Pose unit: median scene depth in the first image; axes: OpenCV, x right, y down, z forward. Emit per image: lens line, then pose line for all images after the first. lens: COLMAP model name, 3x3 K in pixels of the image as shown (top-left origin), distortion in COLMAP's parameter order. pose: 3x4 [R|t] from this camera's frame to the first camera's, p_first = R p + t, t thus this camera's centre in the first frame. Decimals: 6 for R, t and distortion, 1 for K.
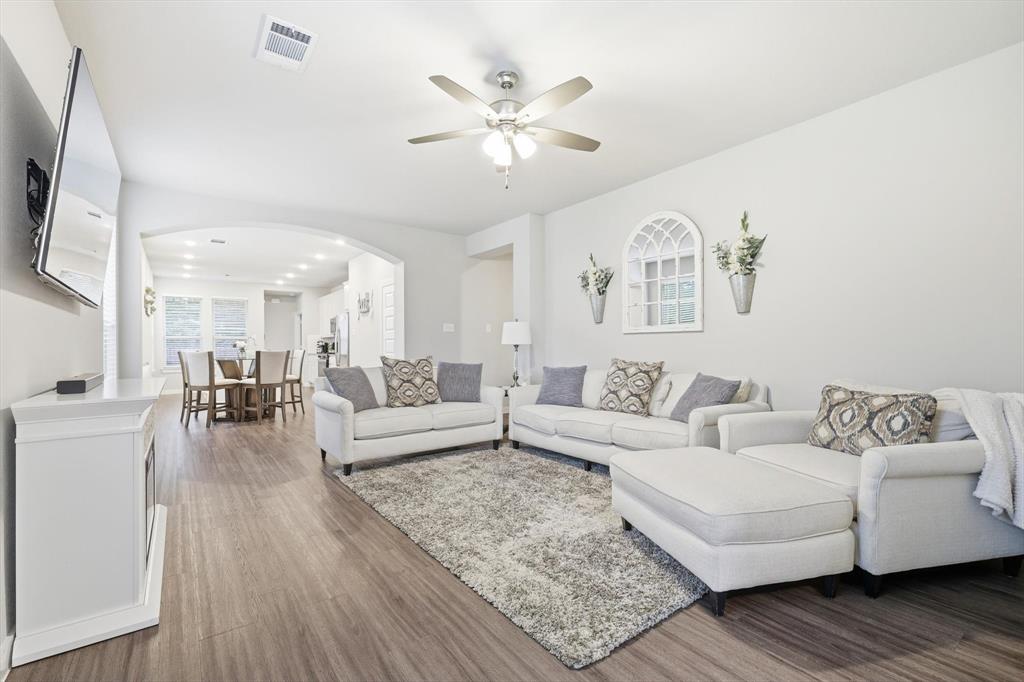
lens RADIAL K [[450.9, 0, 512.0], [0, 450.9, 341.0], [0, 0, 1]] dist [0.000851, 0.000123]
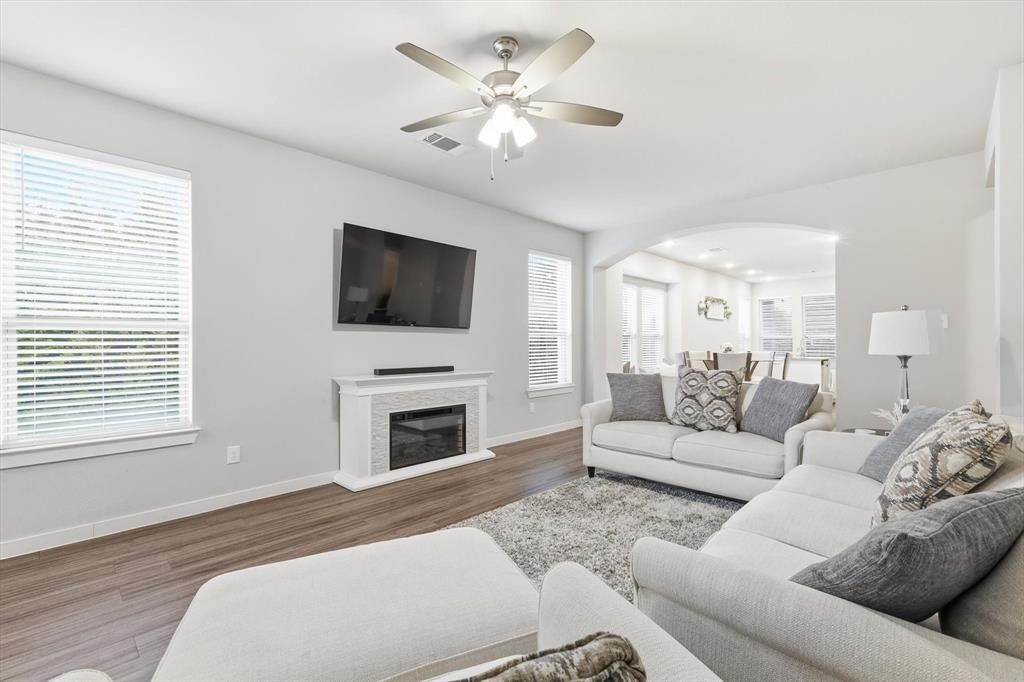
lens RADIAL K [[450.9, 0, 512.0], [0, 450.9, 341.0], [0, 0, 1]] dist [0.000851, 0.000123]
pose [[0.164528, 0.003493, -0.986366, 0.606276], [0.013604, 0.999891, 0.005810, -0.025676], [0.986279, -0.014375, 0.164463, 0.623131]]
